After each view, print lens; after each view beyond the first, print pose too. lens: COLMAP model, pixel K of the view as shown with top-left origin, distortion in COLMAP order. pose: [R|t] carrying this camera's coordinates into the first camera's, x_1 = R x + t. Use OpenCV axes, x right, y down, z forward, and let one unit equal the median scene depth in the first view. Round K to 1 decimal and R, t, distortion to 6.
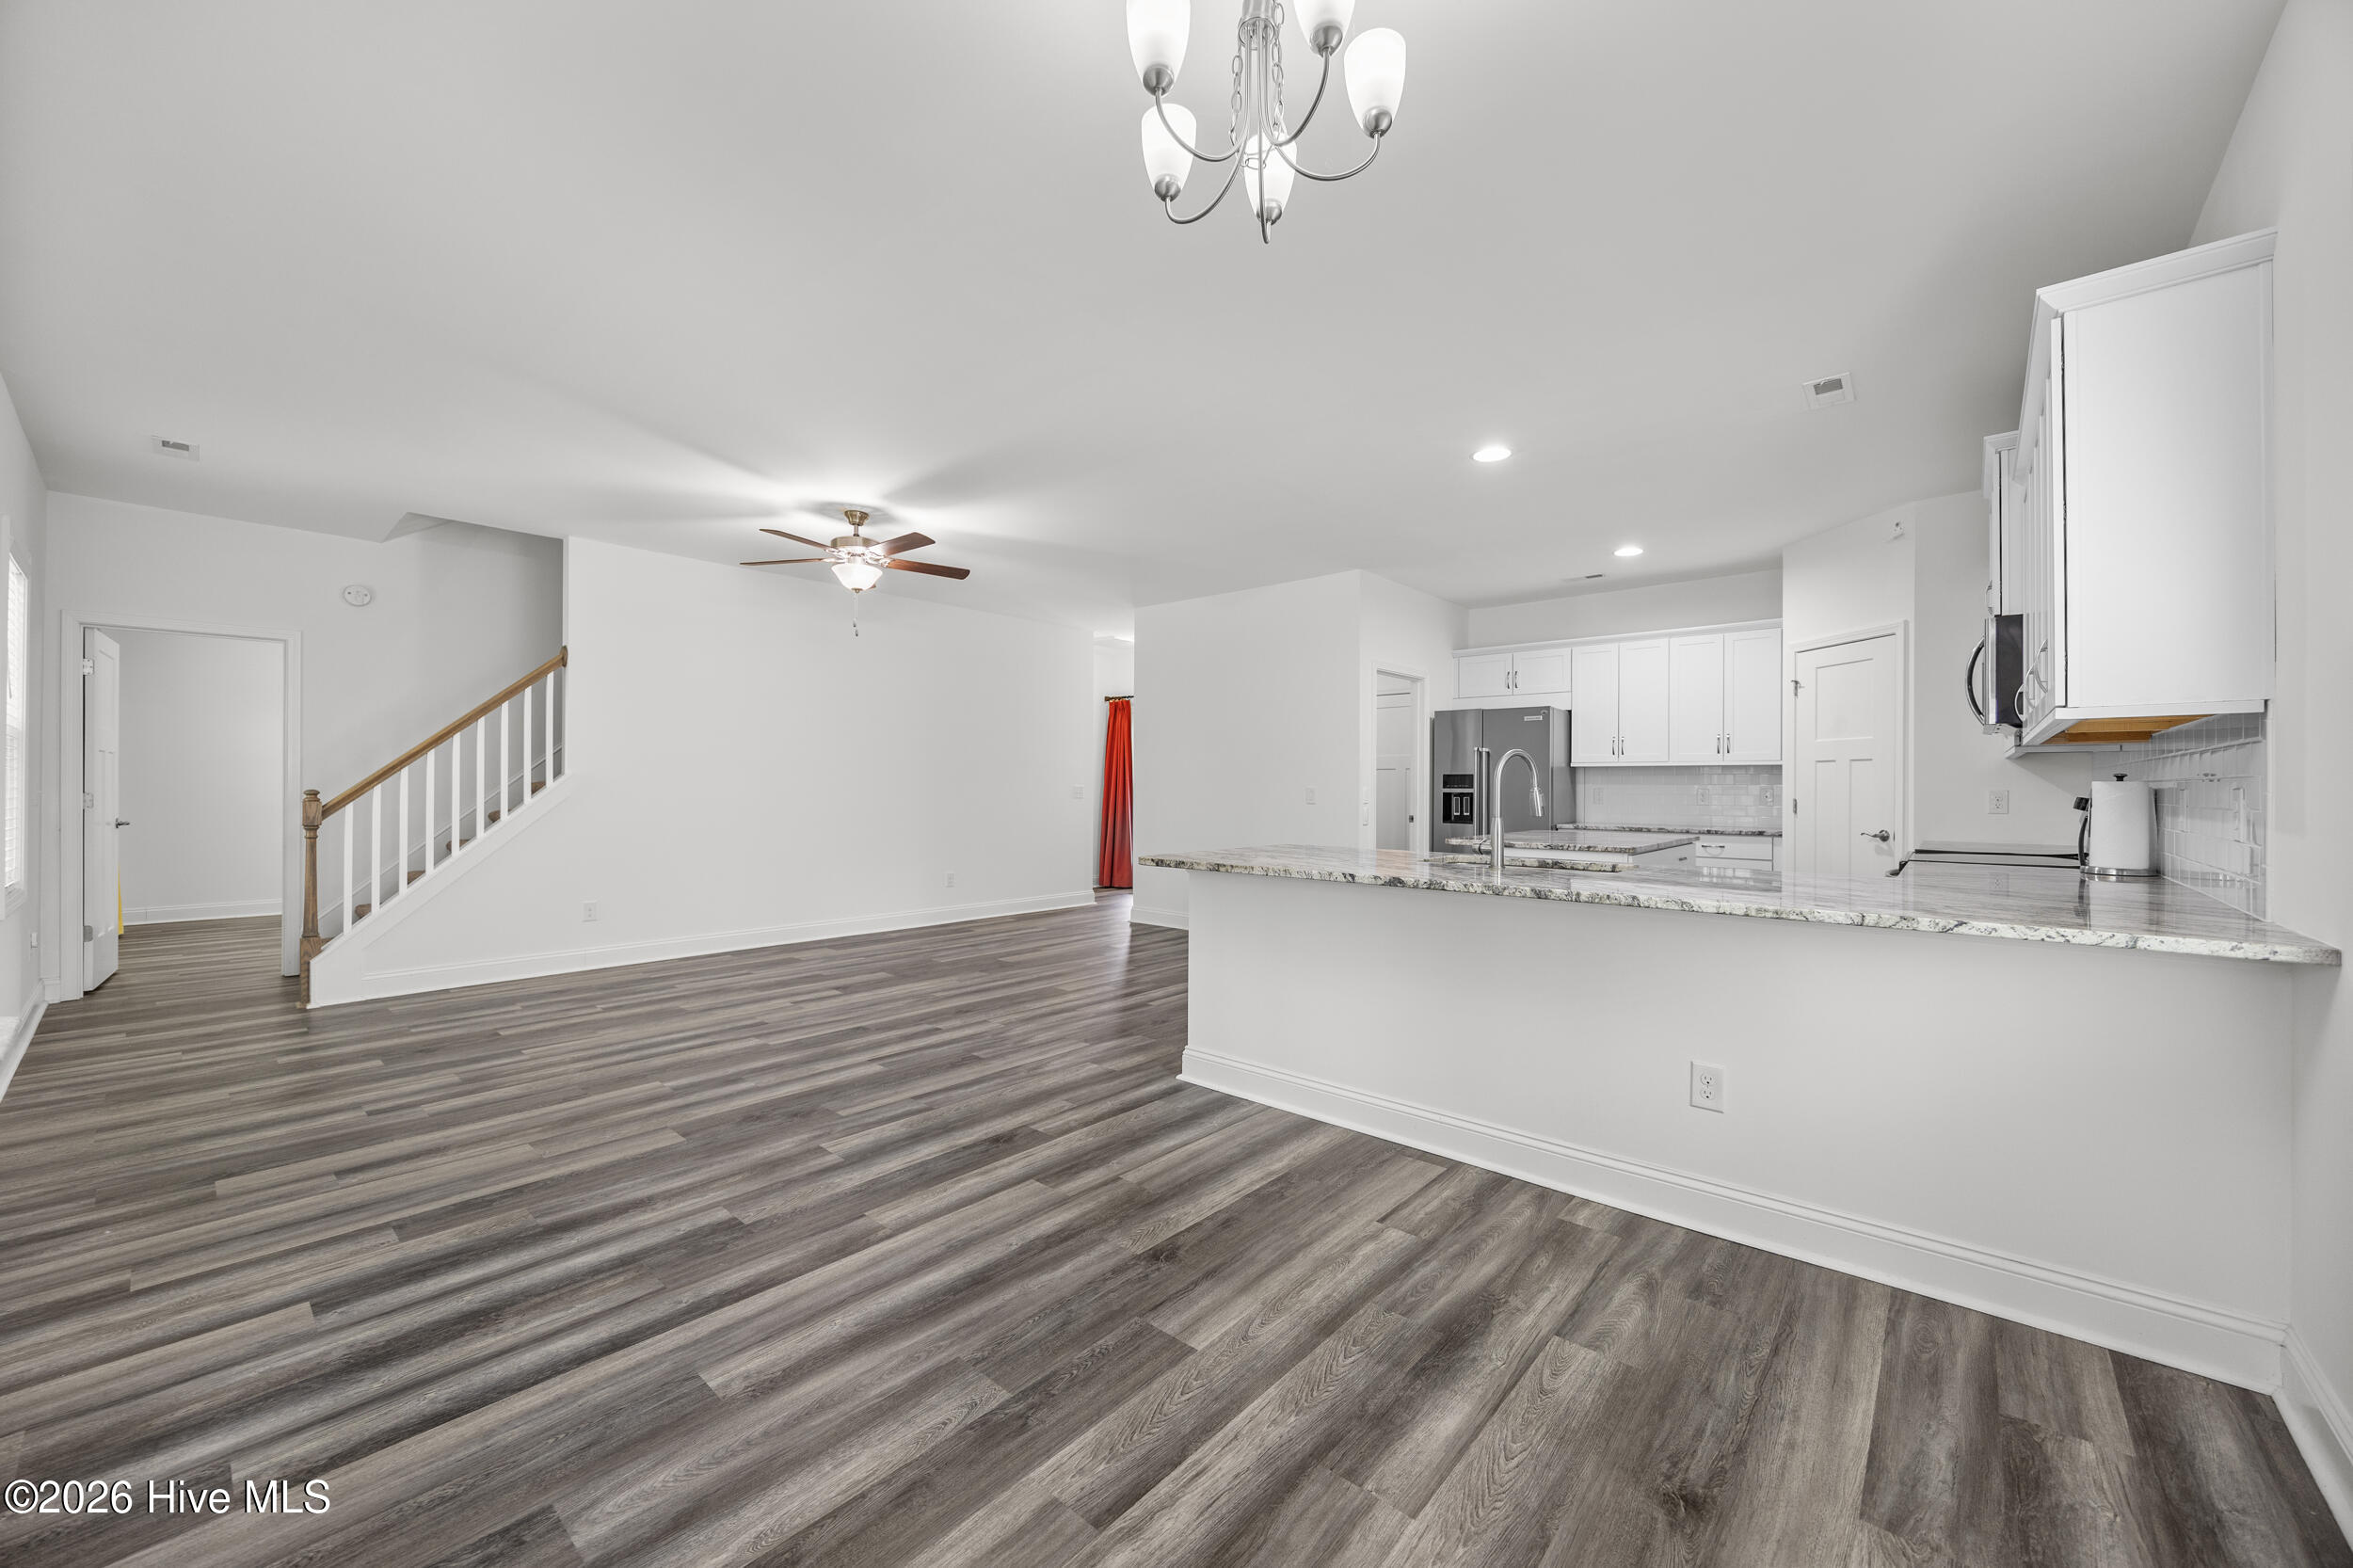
lens RADIAL K [[897.3, 0, 1170.2], [0, 897.3, 784.2], [0, 0, 1]] dist [-0.001521, -0.000251]
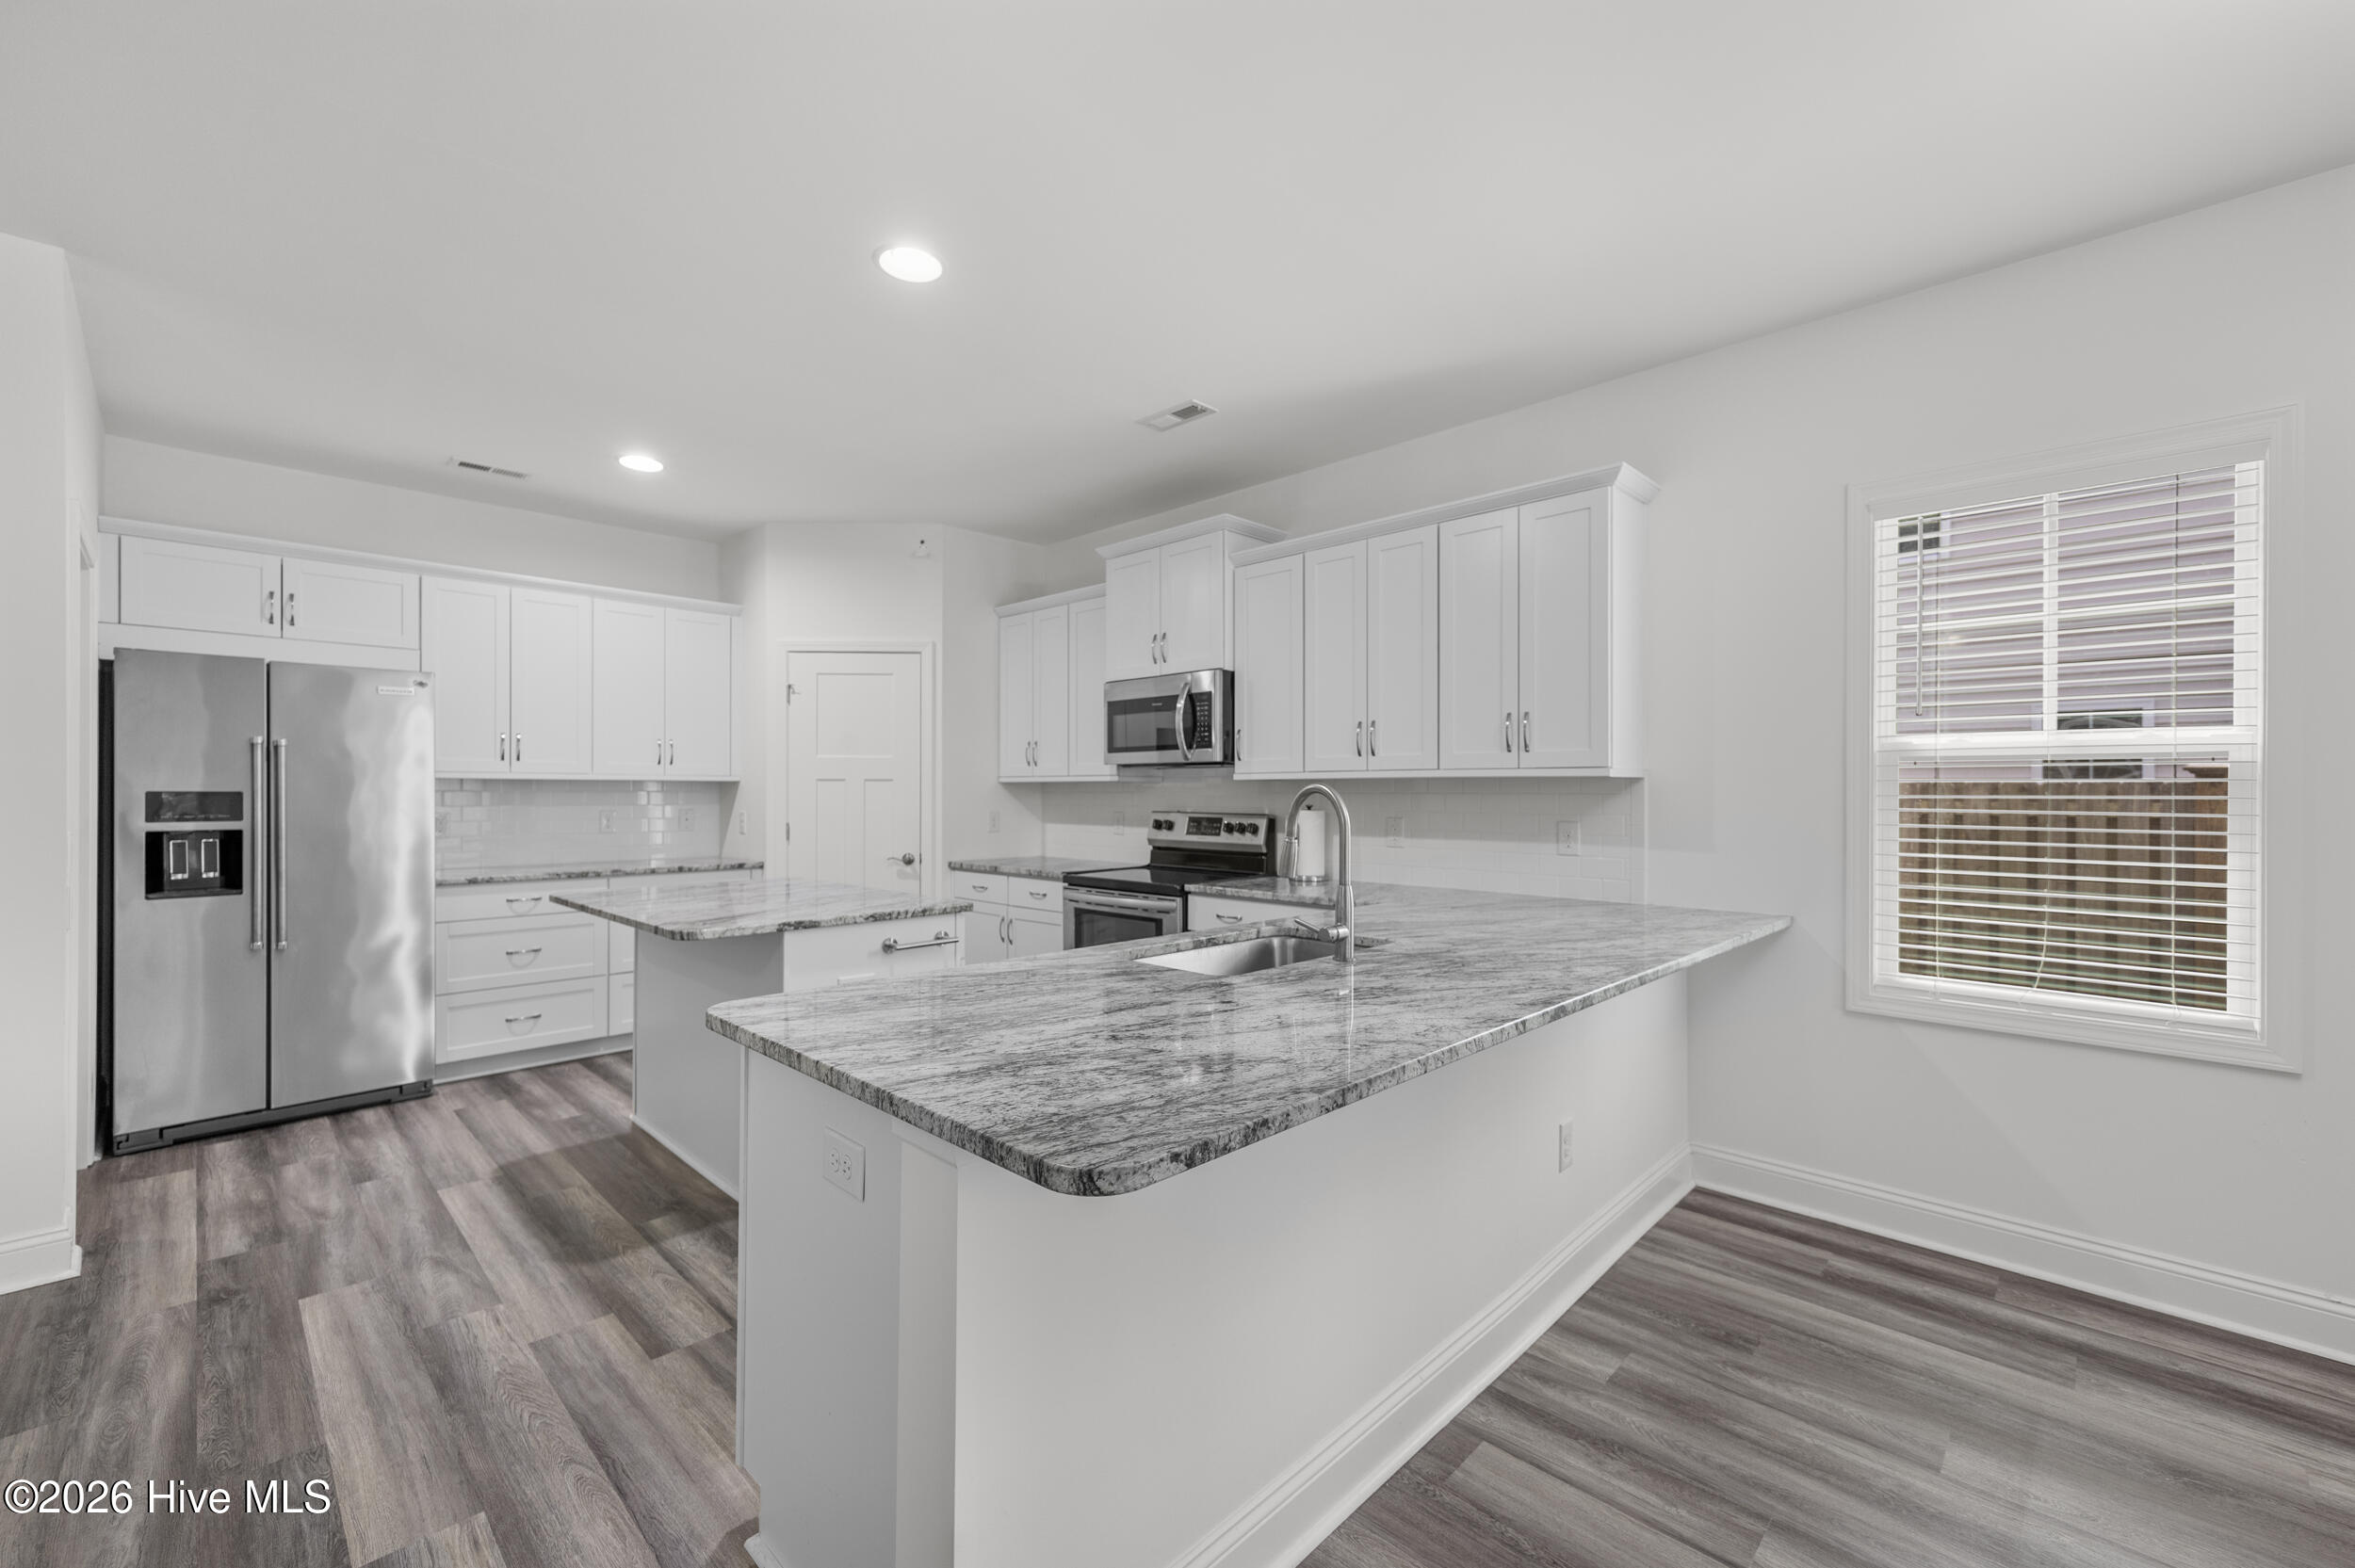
lens RADIAL K [[947.0, 0, 1173.3], [0, 947.0, 790.8], [0, 0, 1]] dist [0.010016, -0.000006]
pose [[0.050010, -0.003276, 0.998743, -0.213673], [-0.004985, 0.999981, 0.003530, -0.021791], [-0.998736, -0.005155, 0.049992, 0.666901]]
